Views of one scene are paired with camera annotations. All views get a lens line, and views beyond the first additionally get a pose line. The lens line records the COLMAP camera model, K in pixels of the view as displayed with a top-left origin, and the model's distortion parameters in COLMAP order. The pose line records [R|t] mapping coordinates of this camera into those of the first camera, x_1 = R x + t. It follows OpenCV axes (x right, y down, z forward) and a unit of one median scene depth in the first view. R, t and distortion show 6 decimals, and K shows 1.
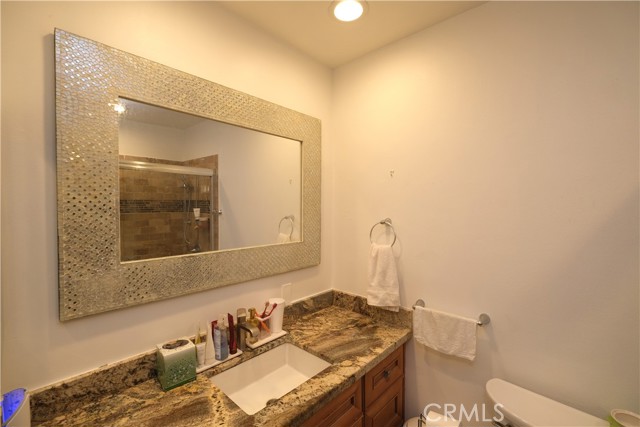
lens RADIAL K [[278.5, 0, 318.8], [0, 278.5, 214.8], [0, 0, 1]] dist [-0.003244, 0.000206]
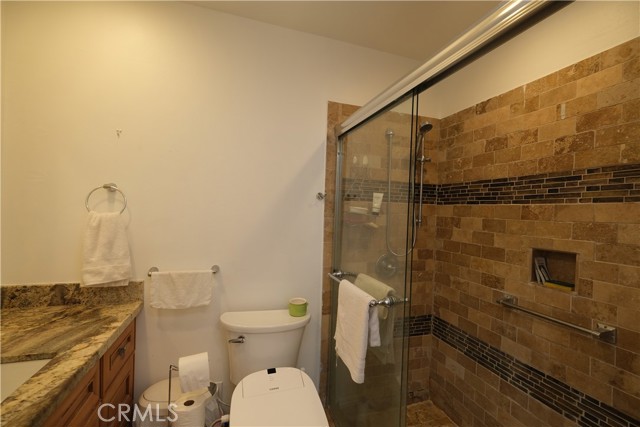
lens RADIAL K [[278.5, 0, 322.6], [0, 278.5, 215.6], [0, 0, 1]] dist [-0.003244, 0.000206]
pose [[0.482395, 0.008519, 0.875913, -0.210171], [-0.011310, 0.999930, -0.003496, 0.118976], [-0.875881, -0.008220, 0.482457, 0.003898]]
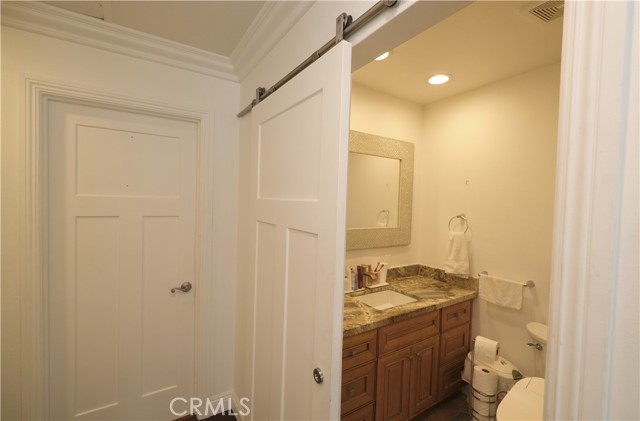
lens RADIAL K [[278.5, 0, 320.7], [0, 278.5, 211.2], [0, 0, 1]] dist [-0.003244, 0.000206]
pose [[0.967502, 0.031708, -0.250866, -0.103776], [-0.029484, 0.999486, 0.012620, 0.004046], [0.251137, -0.004814, 0.967940, -0.598825]]
